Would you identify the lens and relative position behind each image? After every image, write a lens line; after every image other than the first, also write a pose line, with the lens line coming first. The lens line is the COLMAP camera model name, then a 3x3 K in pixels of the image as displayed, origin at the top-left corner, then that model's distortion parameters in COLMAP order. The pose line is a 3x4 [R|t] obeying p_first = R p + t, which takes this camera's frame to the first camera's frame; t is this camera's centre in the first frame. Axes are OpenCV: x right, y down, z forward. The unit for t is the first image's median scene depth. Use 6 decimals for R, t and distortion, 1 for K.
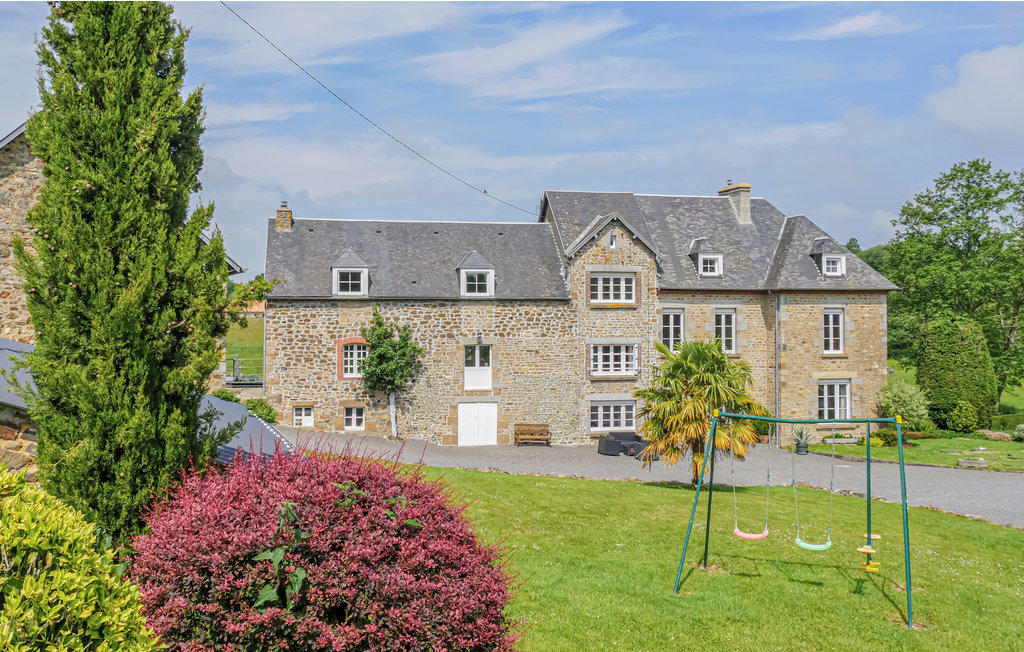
lens RADIAL K [[939.1, 0, 479.0], [0, 939.1, 315.7], [0, 0, 1]] dist [-0.029472, 0.015454]
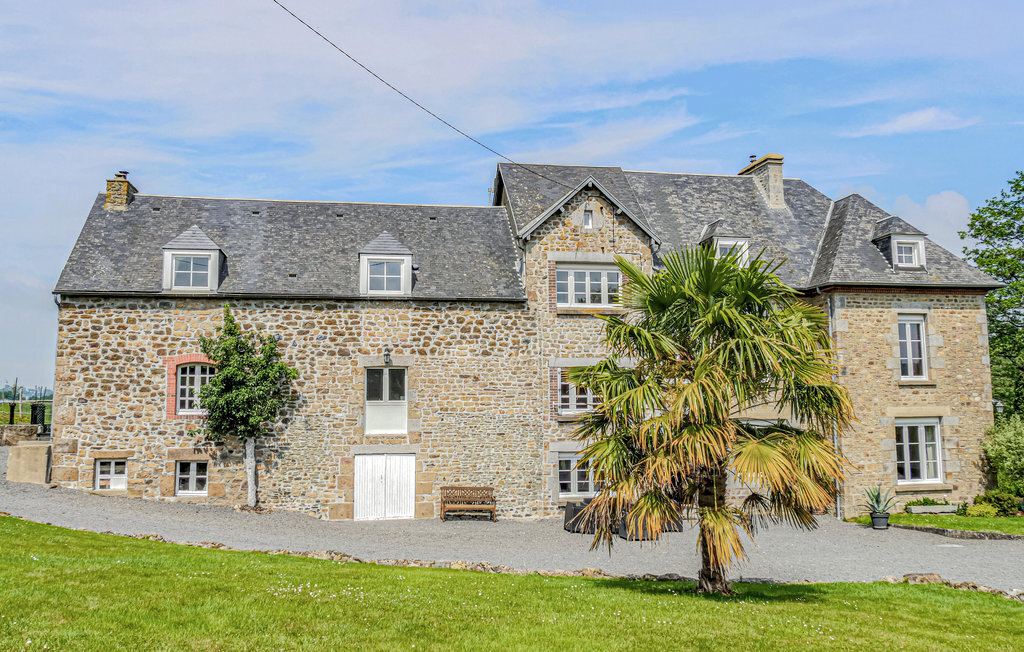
lens RADIAL K [[884.9, 0, 512.0], [0, 884.9, 326.0], [0, 0, 1]] dist [-0.043089, 0.005902]
pose [[0.999965, -0.008008, -0.002451, 0.088619], [0.007723, 0.994984, -0.099735, 0.064244], [0.003237, 0.099713, 0.995011, 0.365526]]
